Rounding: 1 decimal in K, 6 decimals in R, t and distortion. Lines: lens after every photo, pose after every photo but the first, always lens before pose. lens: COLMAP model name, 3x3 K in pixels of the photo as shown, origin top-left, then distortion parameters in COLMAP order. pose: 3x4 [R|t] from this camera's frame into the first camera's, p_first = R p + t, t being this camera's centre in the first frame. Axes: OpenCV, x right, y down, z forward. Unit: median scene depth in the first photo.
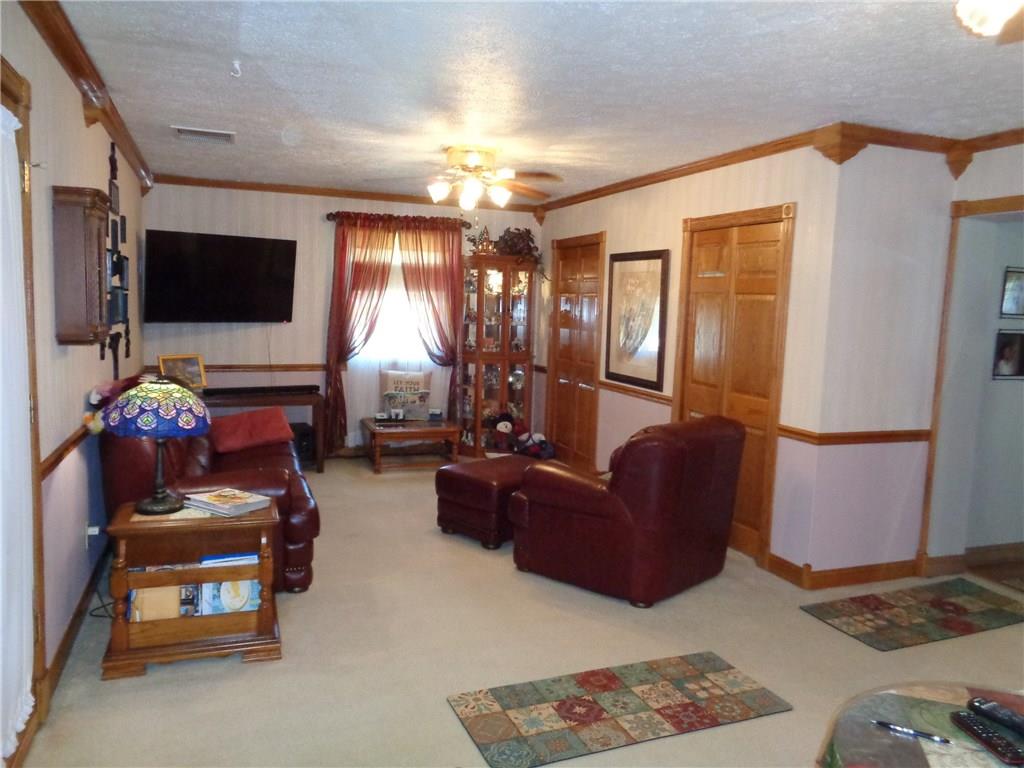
lens RADIAL K [[765.7, 0, 511.3], [0, 765.7, 380.0], [0, 0, 1]] dist [0.005769, 0.000036]
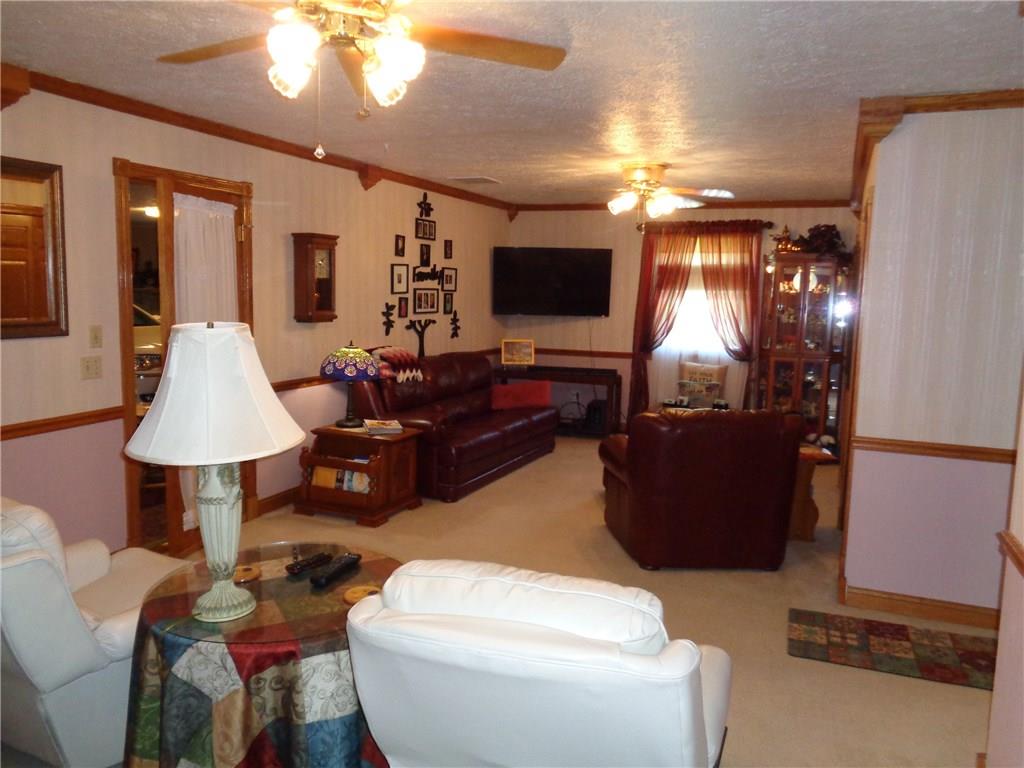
lens RADIAL K [[765.7, 0, 541.4], [0, 765.7, 394.0], [0, 0, 1]] dist [0.005769, 0.000036]
pose [[0.743219, 0.081845, -0.664023, 0.440256], [-0.073475, 0.996471, 0.040583, 0.004419], [0.665001, 0.018627, 0.746610, 0.031757]]
